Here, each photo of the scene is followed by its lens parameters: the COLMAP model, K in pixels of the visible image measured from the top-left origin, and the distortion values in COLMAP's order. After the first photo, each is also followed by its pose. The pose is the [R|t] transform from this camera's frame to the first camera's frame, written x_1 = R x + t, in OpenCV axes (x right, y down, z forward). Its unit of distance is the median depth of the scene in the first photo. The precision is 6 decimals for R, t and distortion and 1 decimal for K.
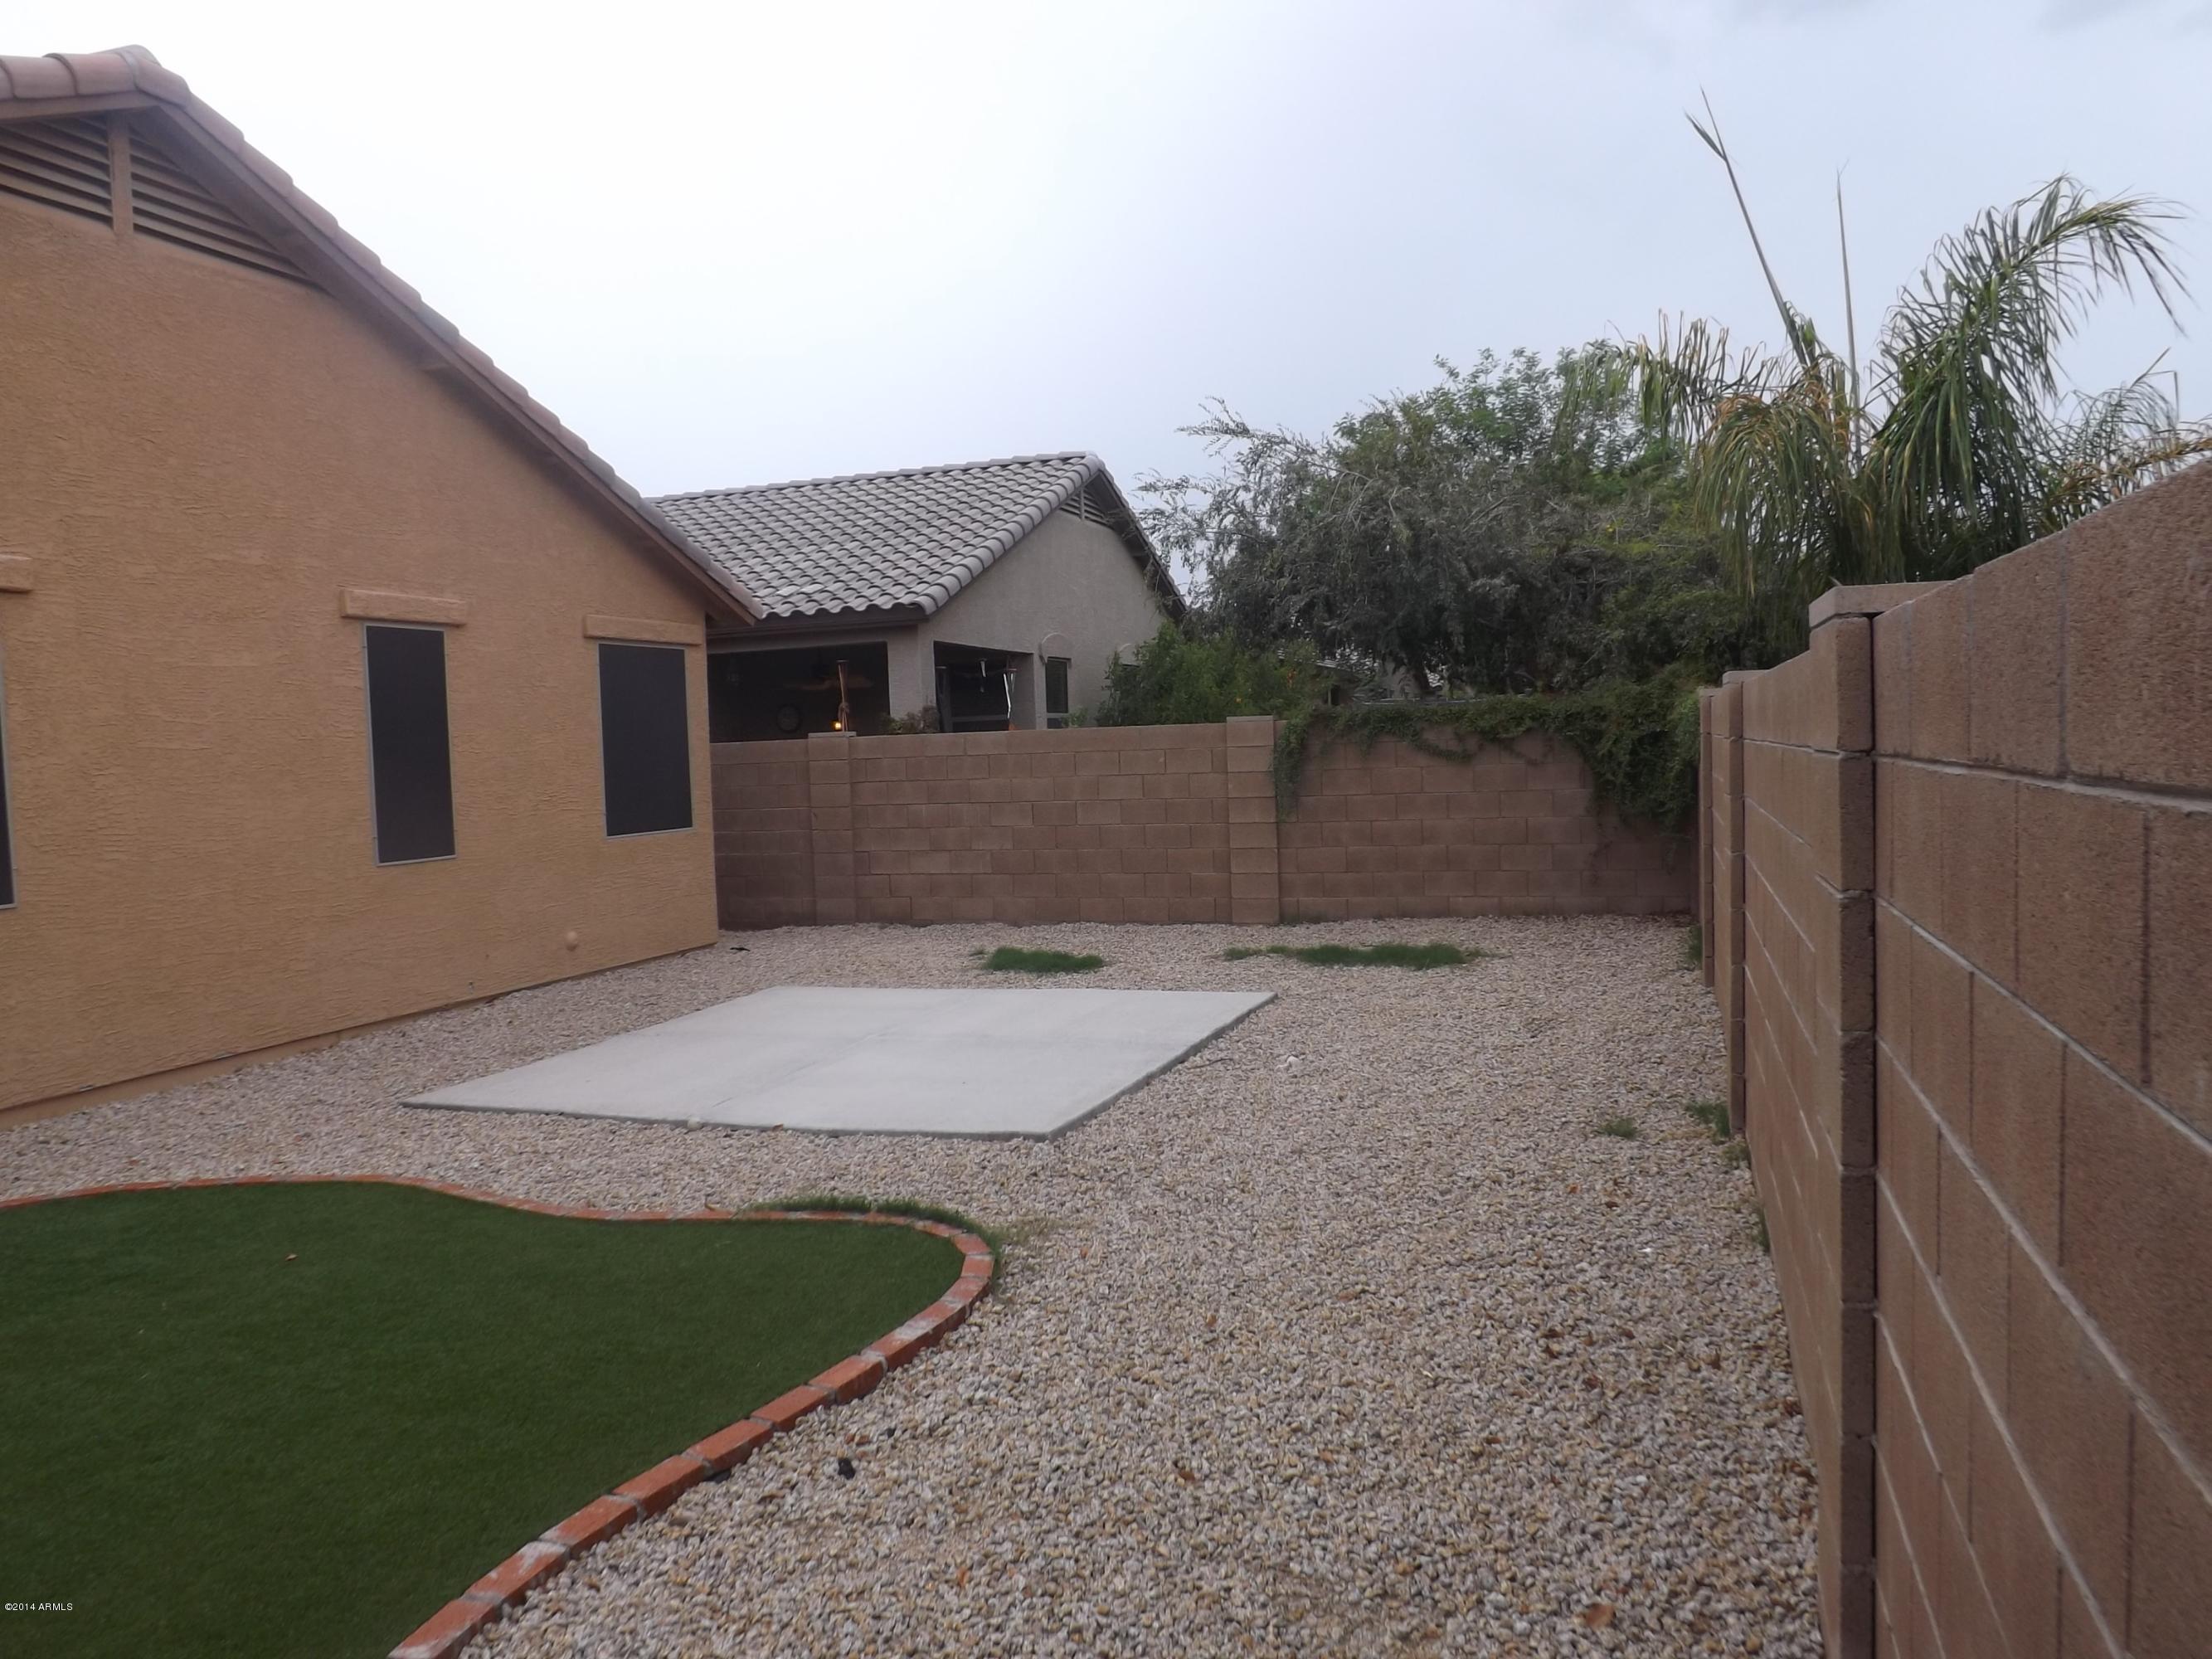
lens RADIAL K [[1603.0, 0, 1076.2], [0, 1603.0, 829.8], [0, 0, 1]] dist [-0.043950, -0.004750]
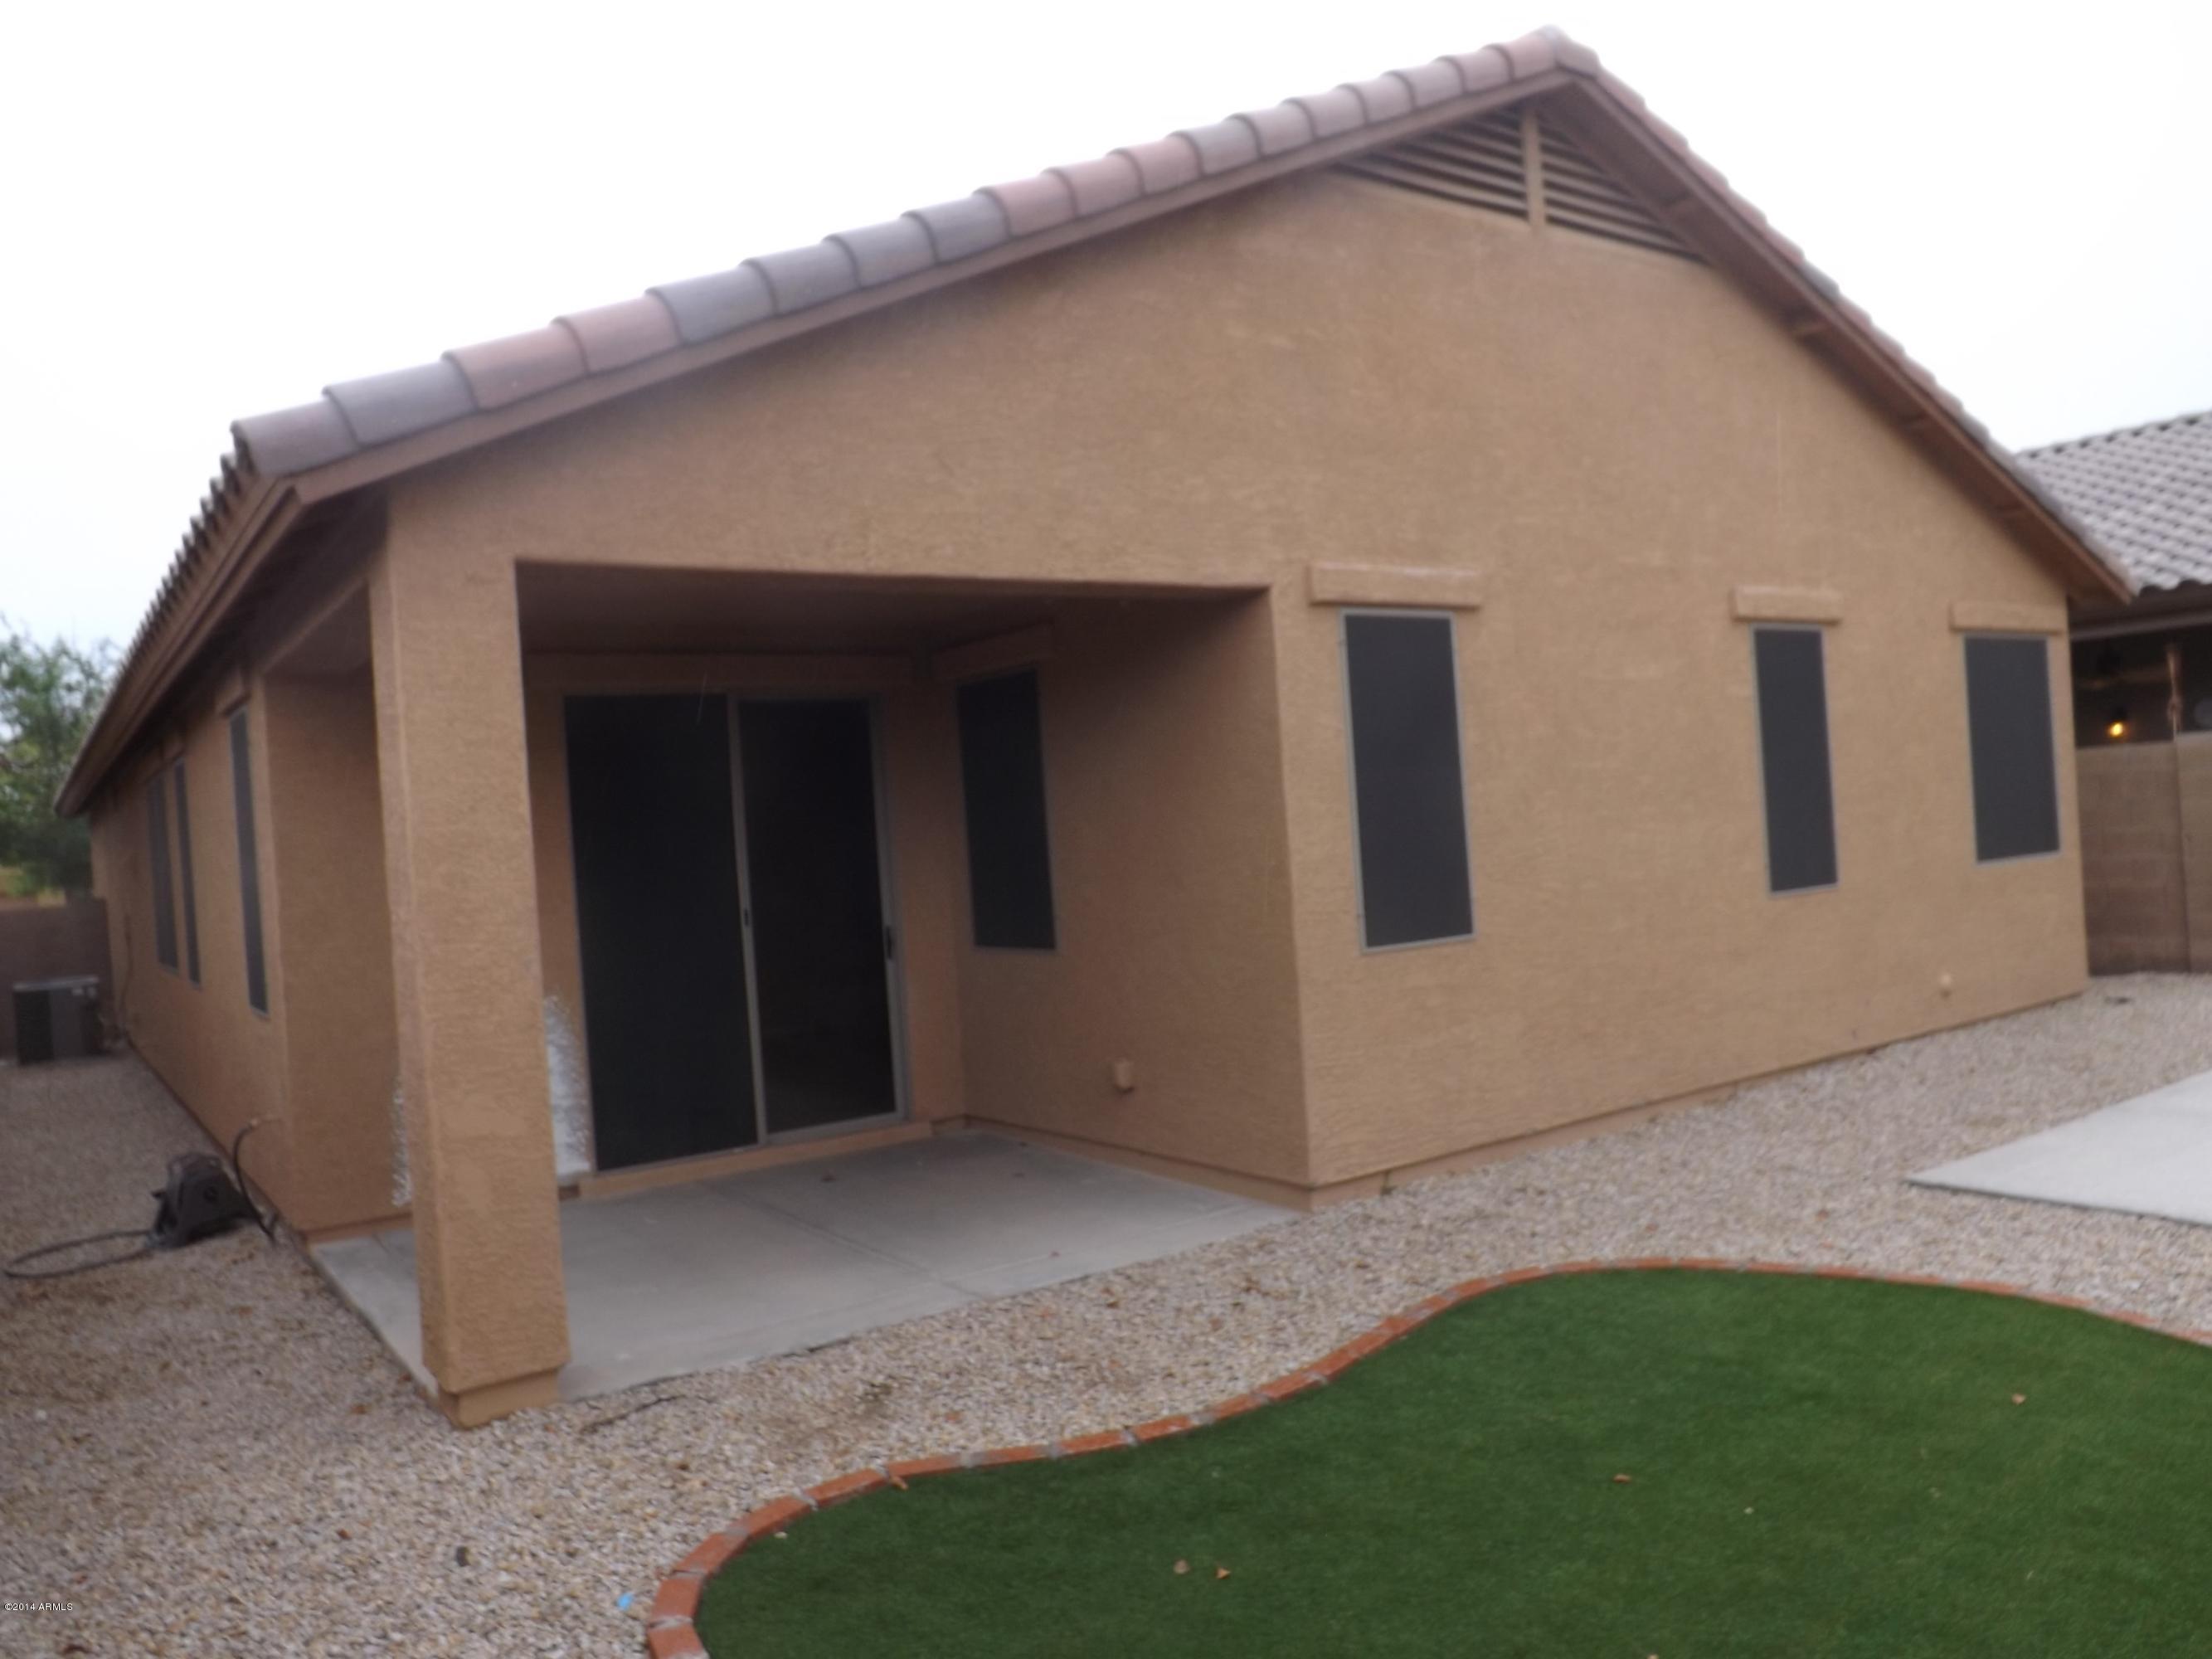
lens RADIAL K [[1603.0, 0, 1076.2], [0, 1603.0, 829.8], [0, 0, 1]] dist [-0.043950, -0.004750]
pose [[0.812772, -0.013621, -0.582422, -0.239469], [0.003172, 0.999815, -0.018957, 0.001039], [0.582573, 0.013561, 0.812665, 0.052945]]
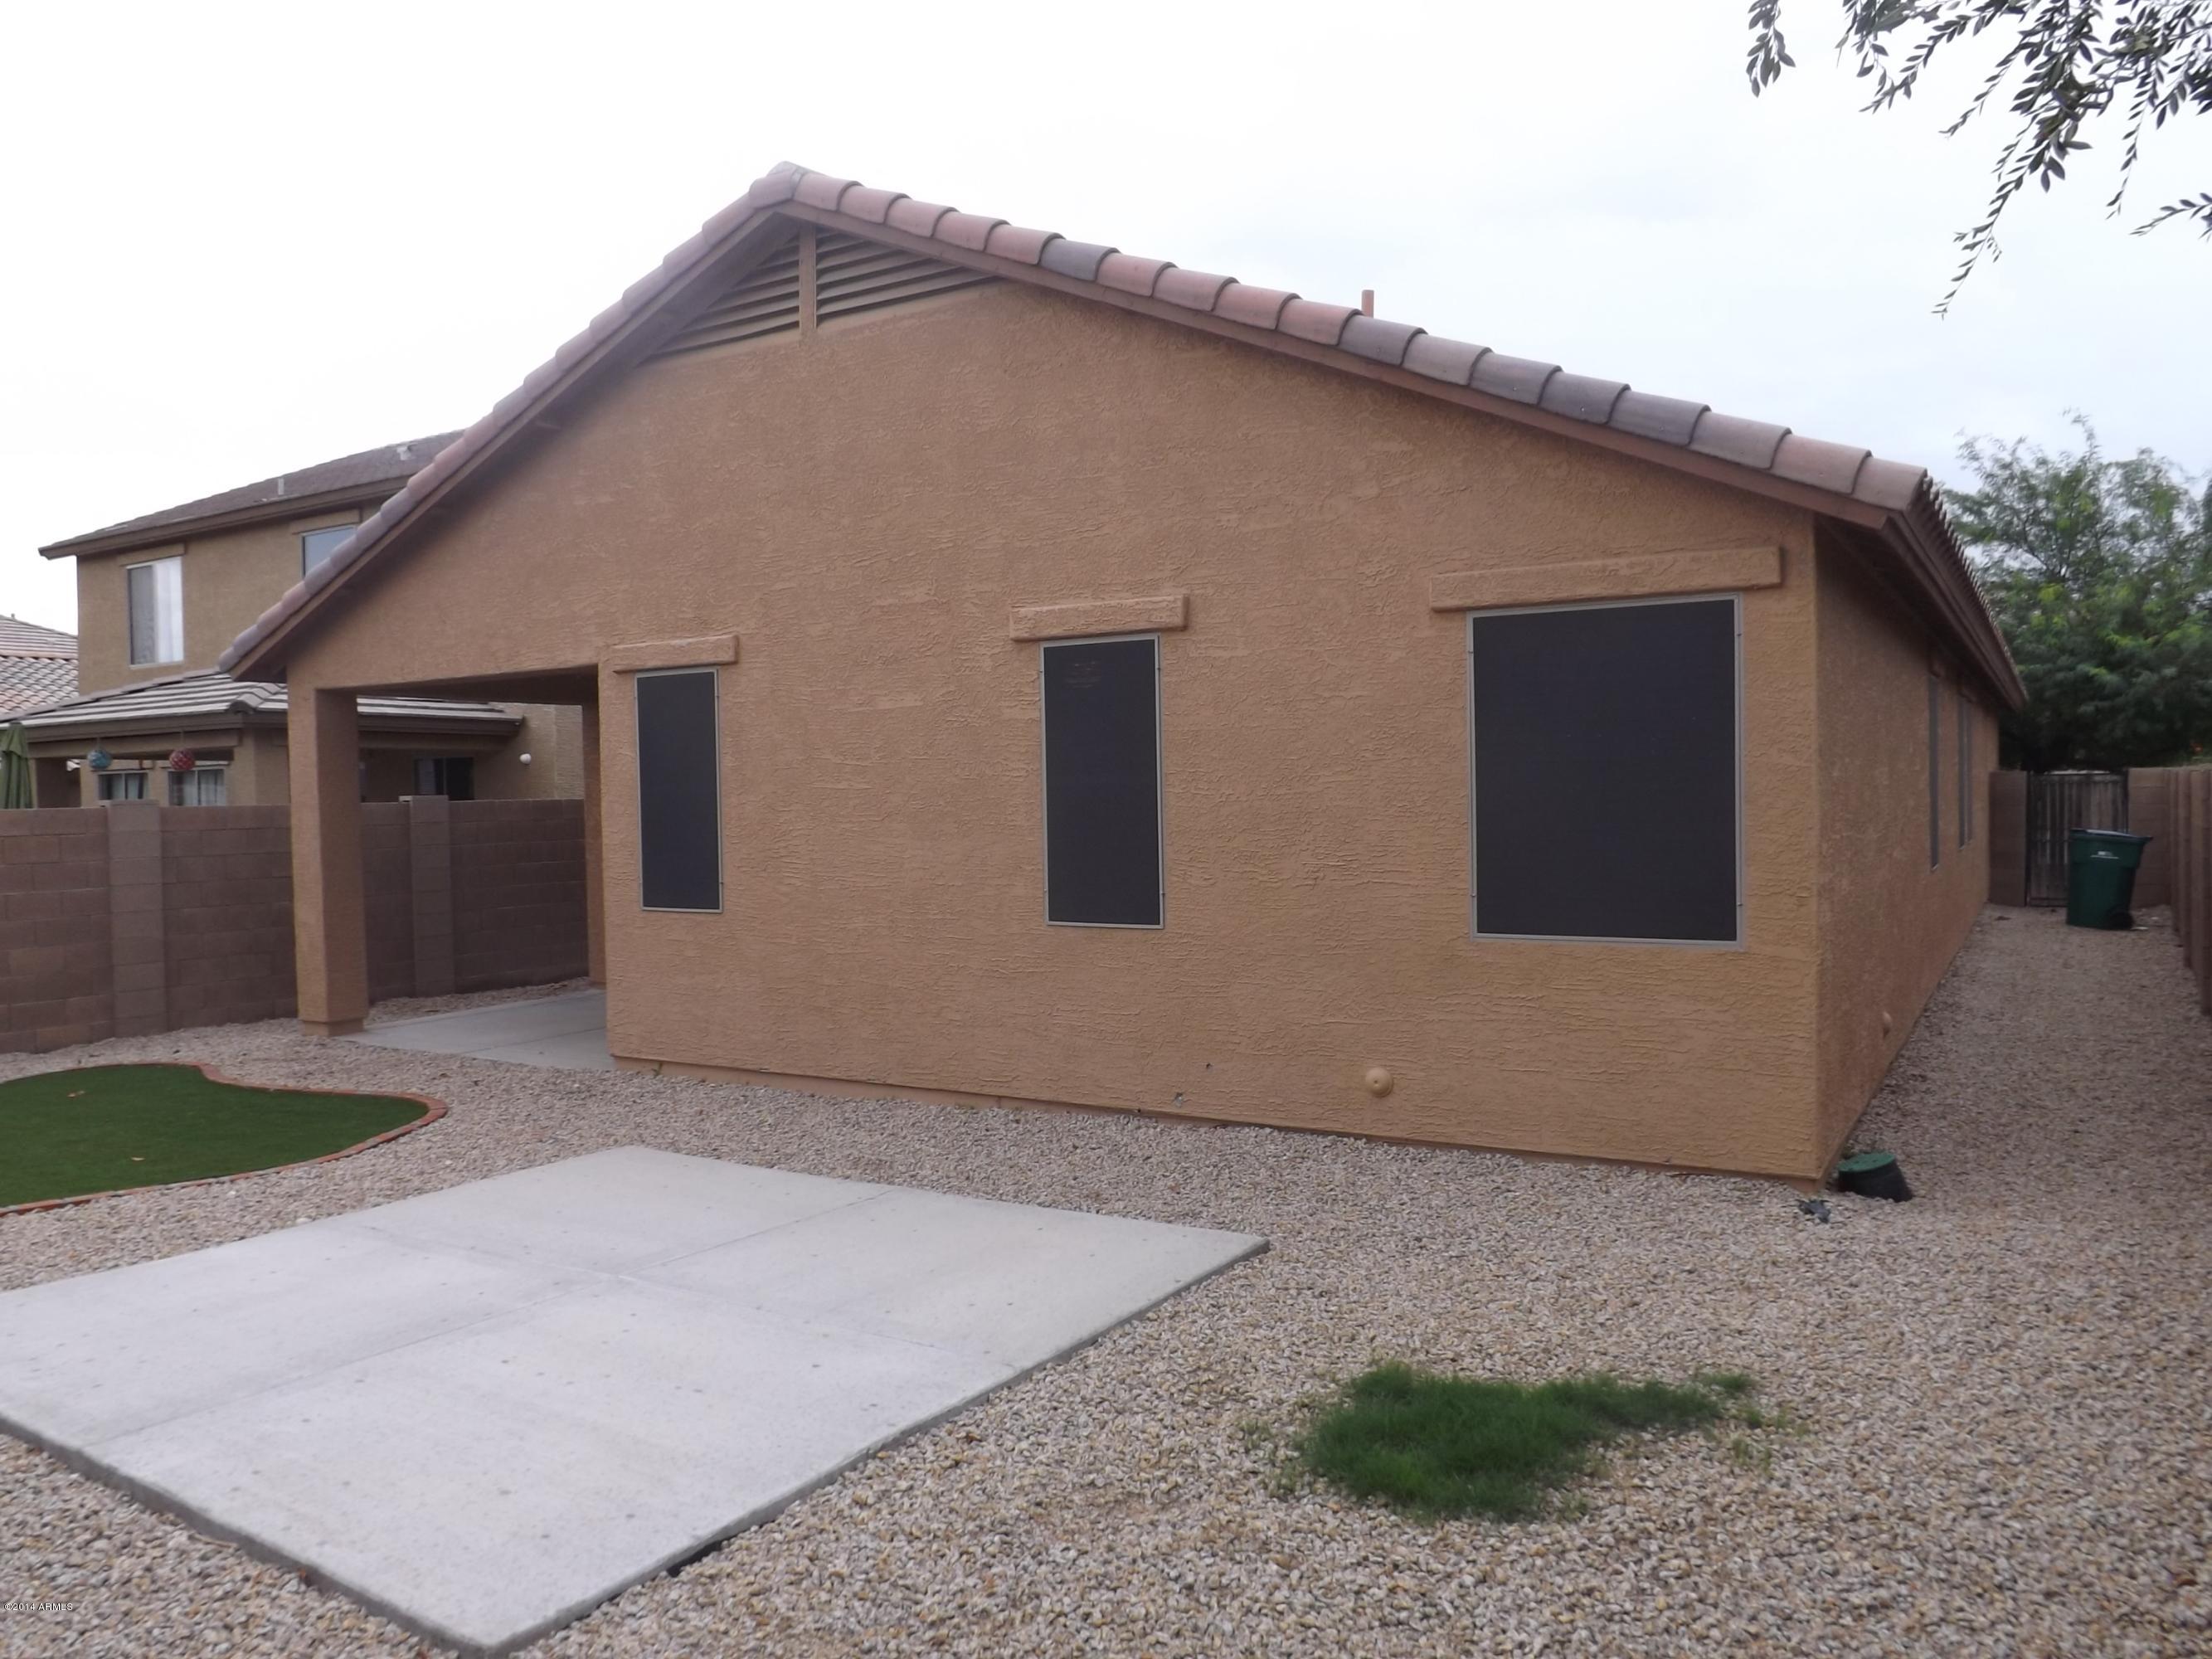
lens RADIAL K [[1603.0, 0, 1076.2], [0, 1603.0, 829.8], [0, 0, 1]] dist [-0.043950, -0.004750]
pose [[-0.204979, 0.067559, -0.976432, 0.414479], [-0.026103, 0.996883, 0.074454, -0.095772], [0.978418, 0.040749, -0.202576, 1.209832]]
